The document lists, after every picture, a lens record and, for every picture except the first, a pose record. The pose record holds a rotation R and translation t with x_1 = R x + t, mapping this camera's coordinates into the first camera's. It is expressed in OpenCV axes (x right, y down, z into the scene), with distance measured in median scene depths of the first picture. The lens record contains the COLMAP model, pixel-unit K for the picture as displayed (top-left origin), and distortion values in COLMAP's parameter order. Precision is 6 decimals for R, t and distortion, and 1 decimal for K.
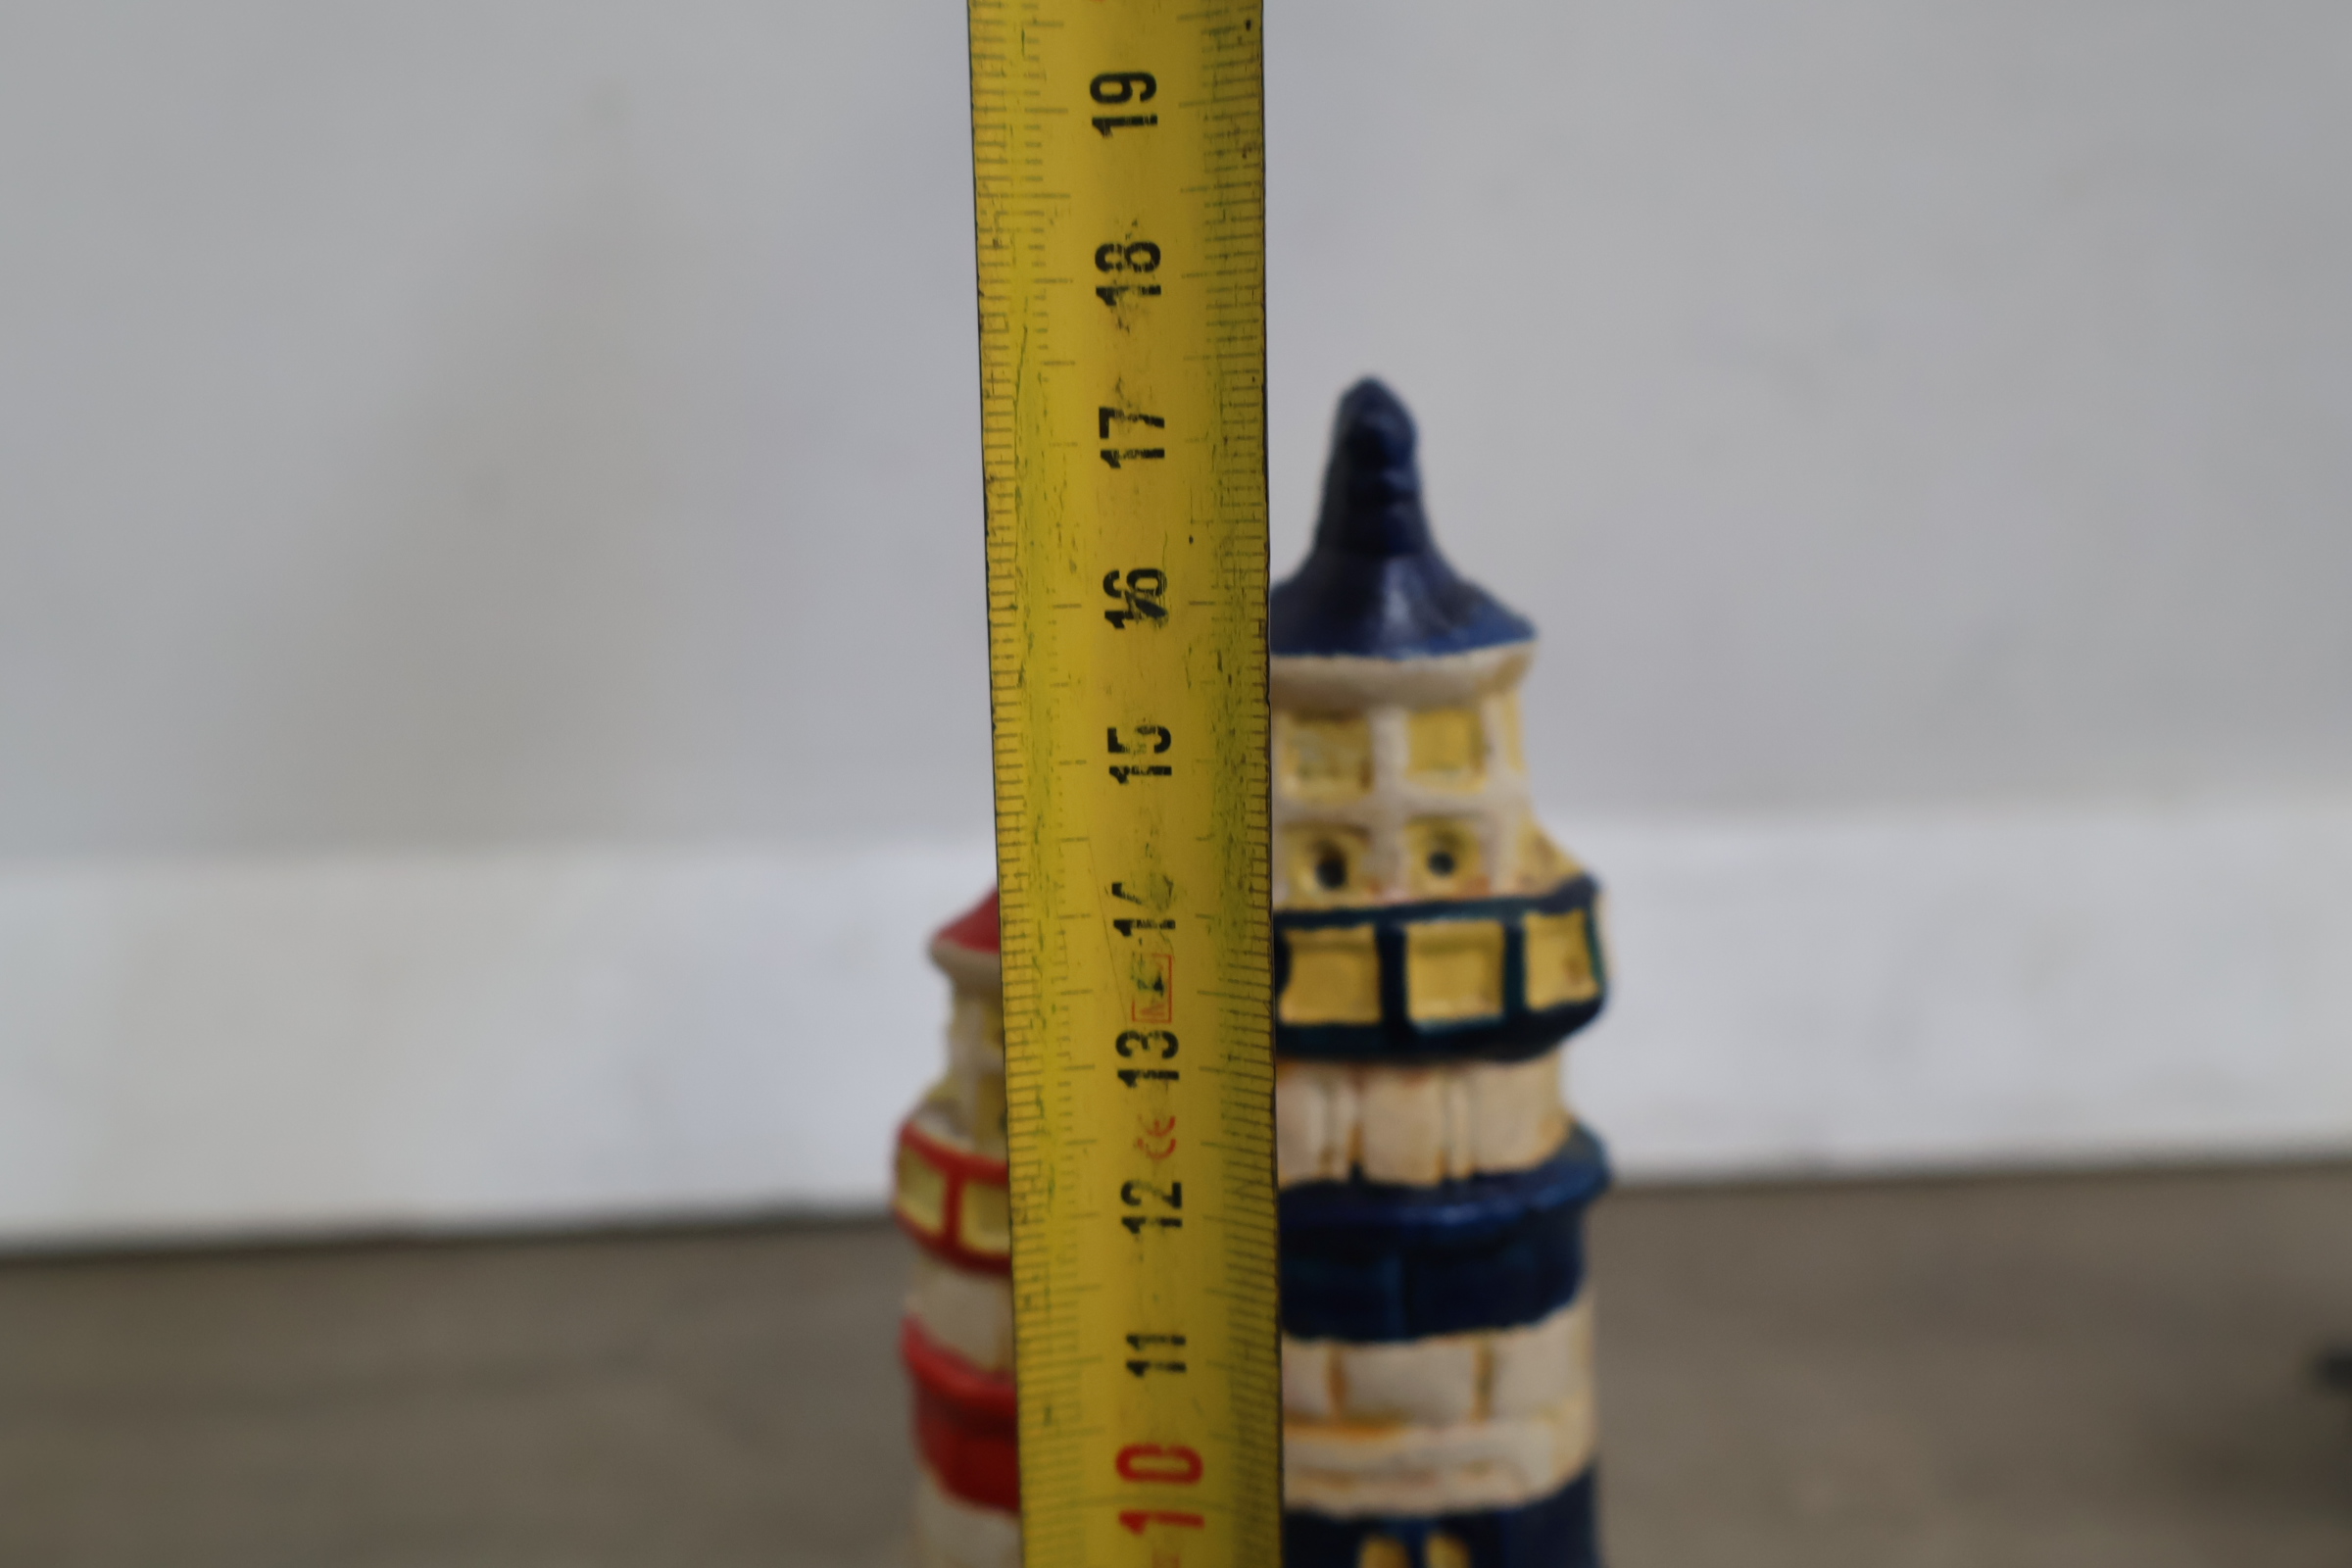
lens RADIAL K [[2164.6, 0, 1295.7], [0, 2164.6, 805.1], [0, 0, 1]] dist [0.012890, 0.000000]
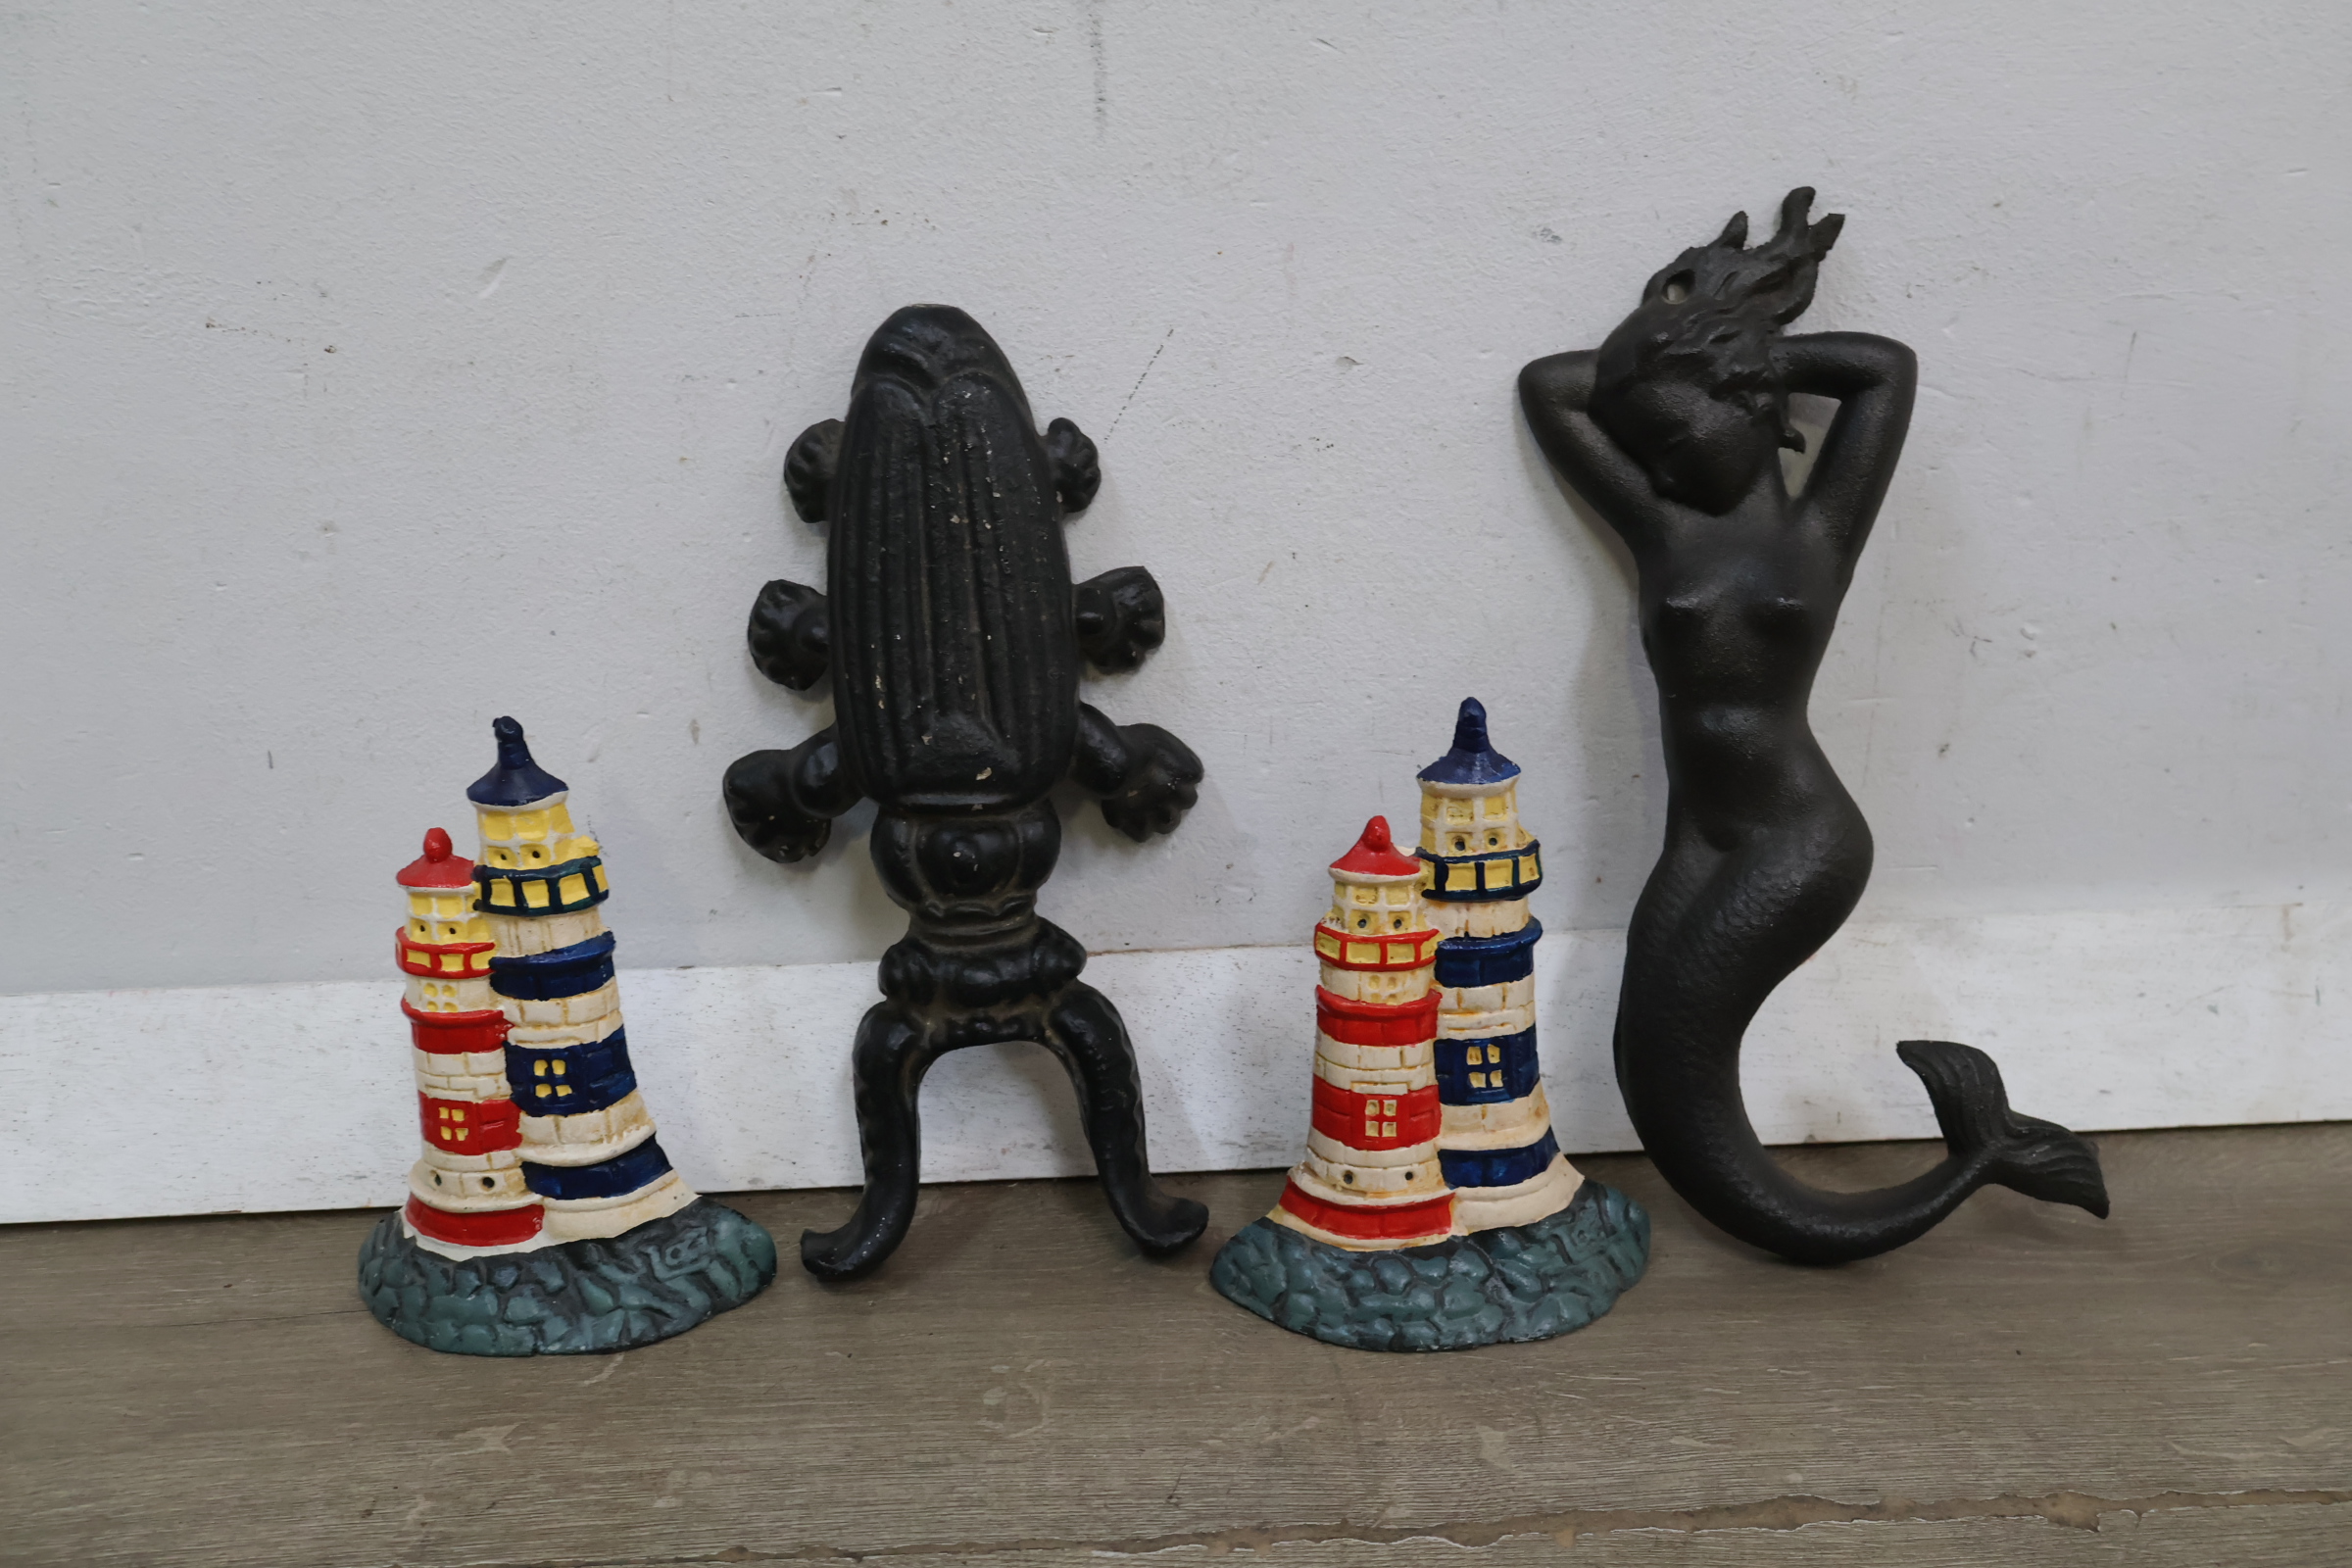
lens RADIAL K [[2164.6, 0, 1174.2], [0, 2164.6, 787.0], [0, 0, 1]] dist [0.012890, 0.000000]
pose [[0.998626, -0.029845, 0.043080, -0.551621], [0.025231, 0.994264, 0.103937, -0.406010], [-0.045935, -0.102707, 0.993650, -2.220780]]
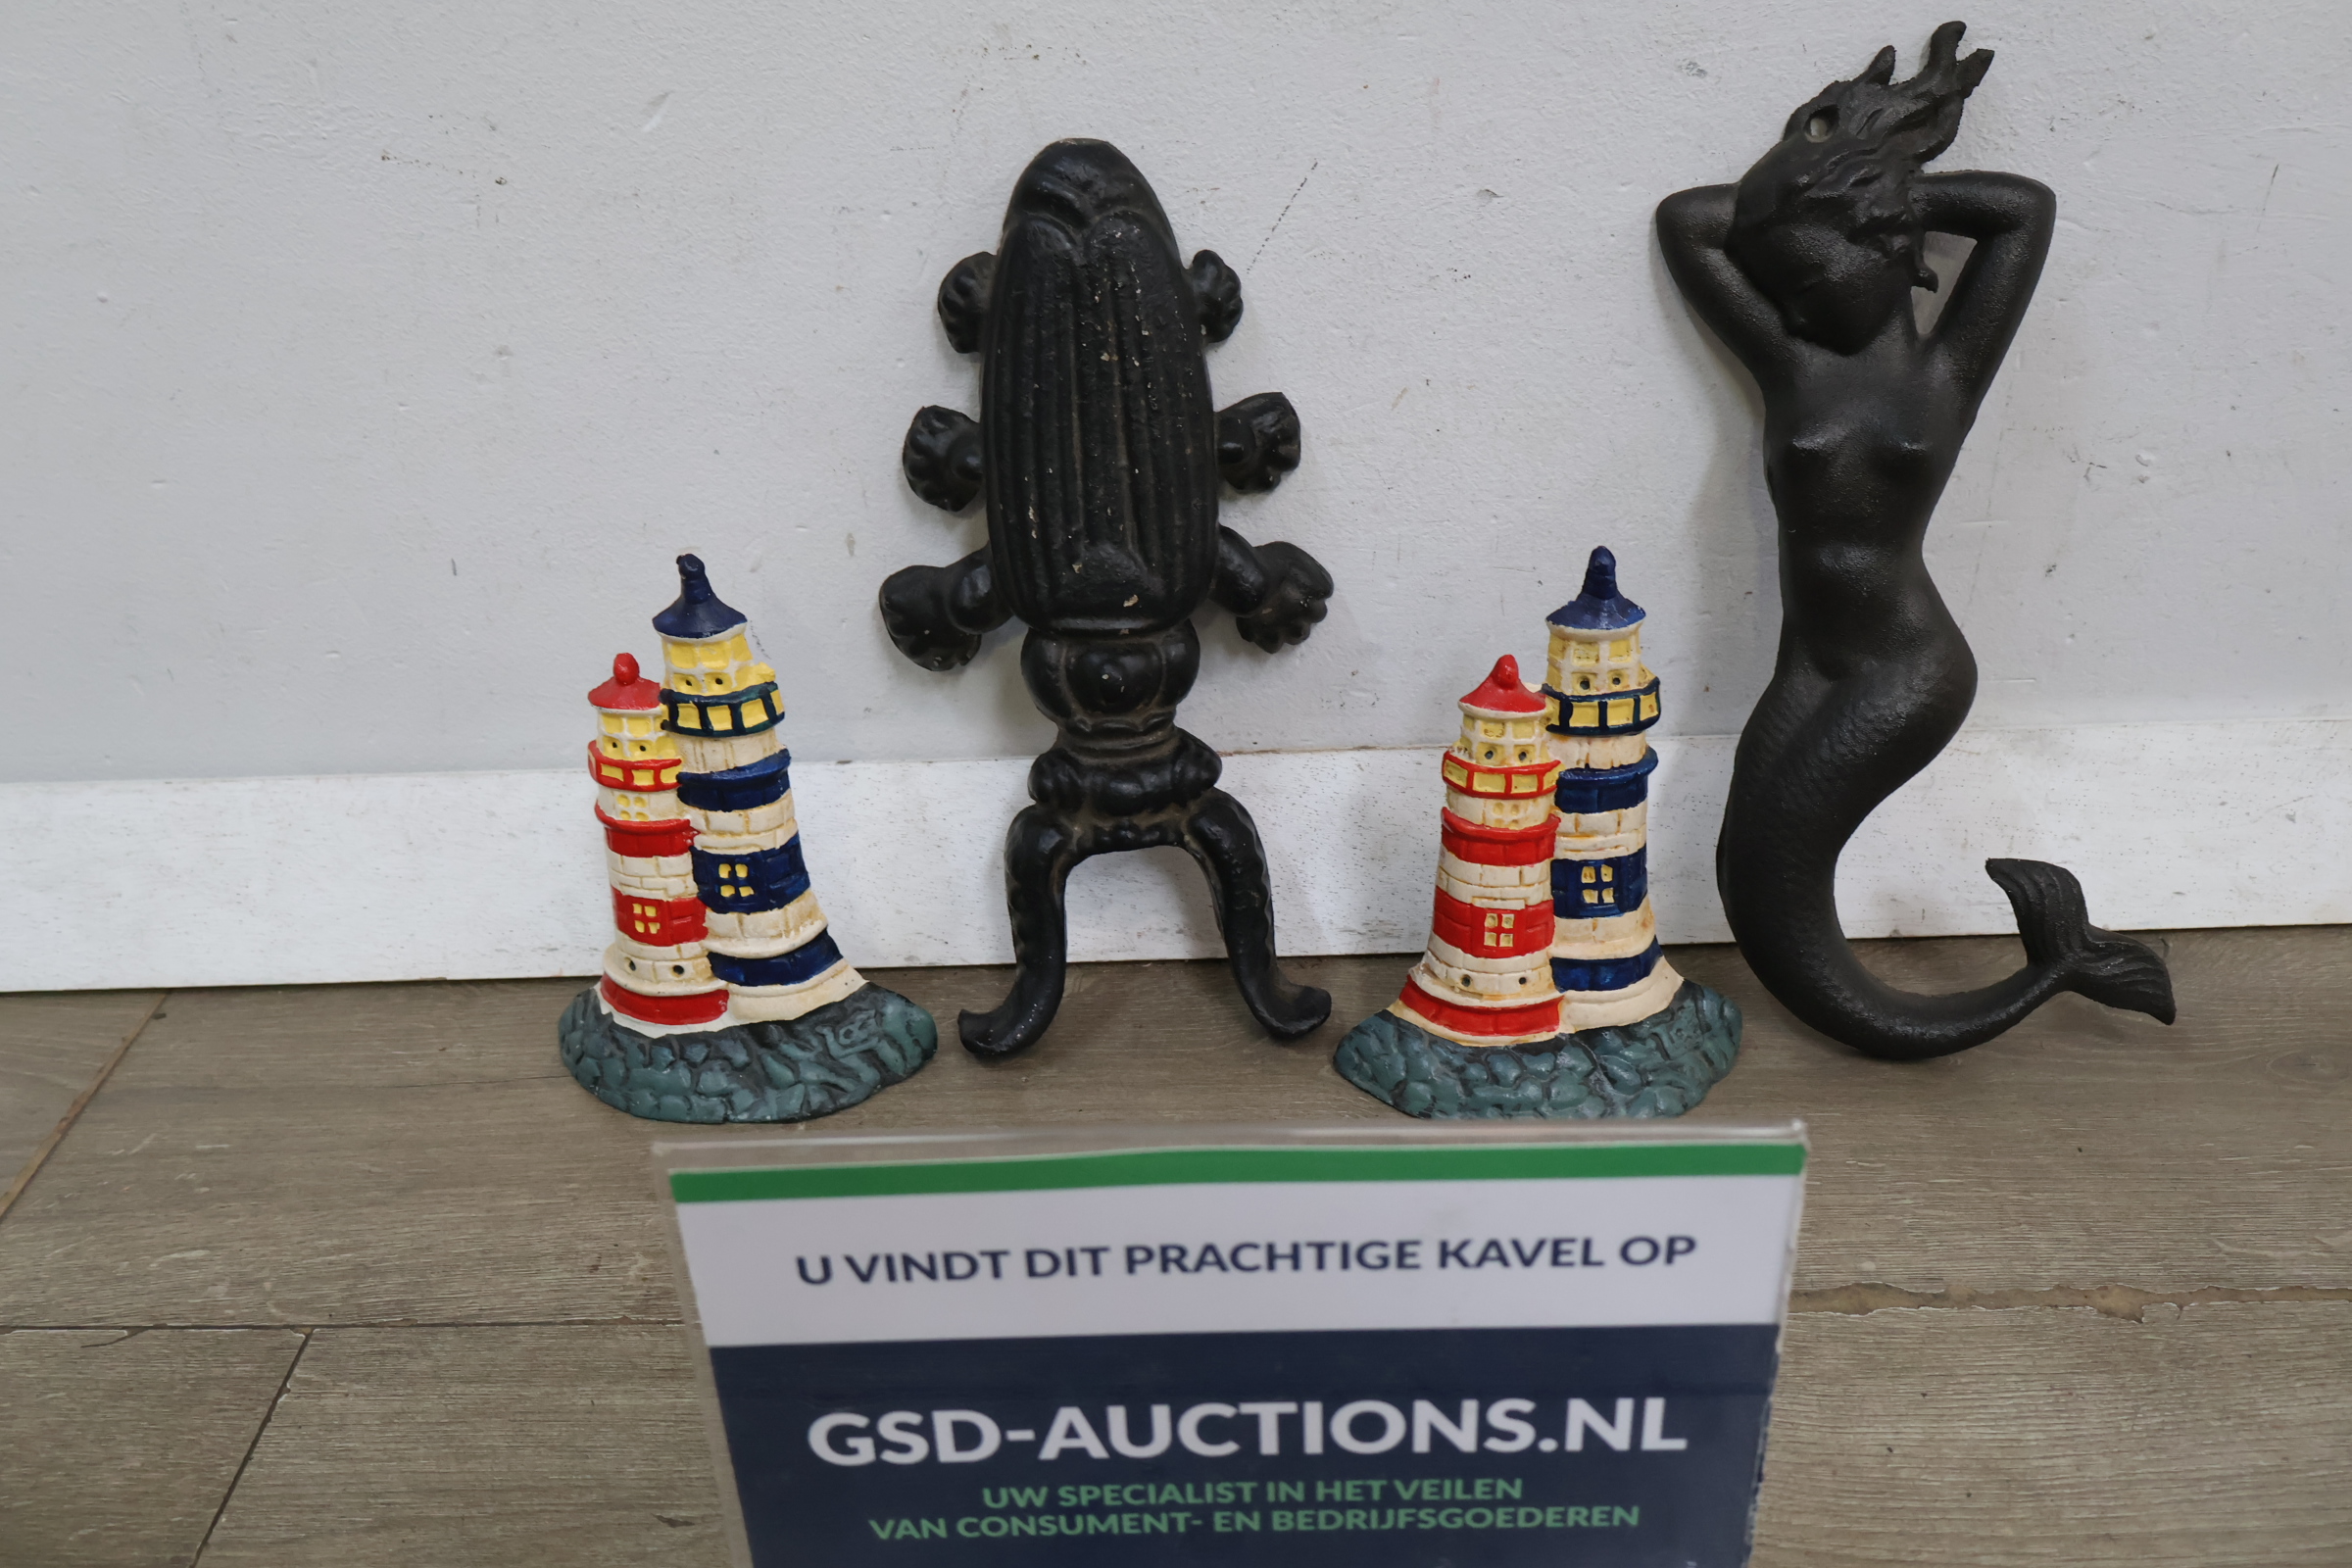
lens RADIAL K [[2164.6, 0, 1161.2], [0, 2164.6, 795.8], [0, 0, 1]] dist [0.012890, 0.000000]
pose [[0.999717, -0.023159, 0.005479, -0.682361], [0.020844, 0.963180, 0.268046, -0.738520], [-0.011485, -0.267856, 0.963390, -2.380011]]
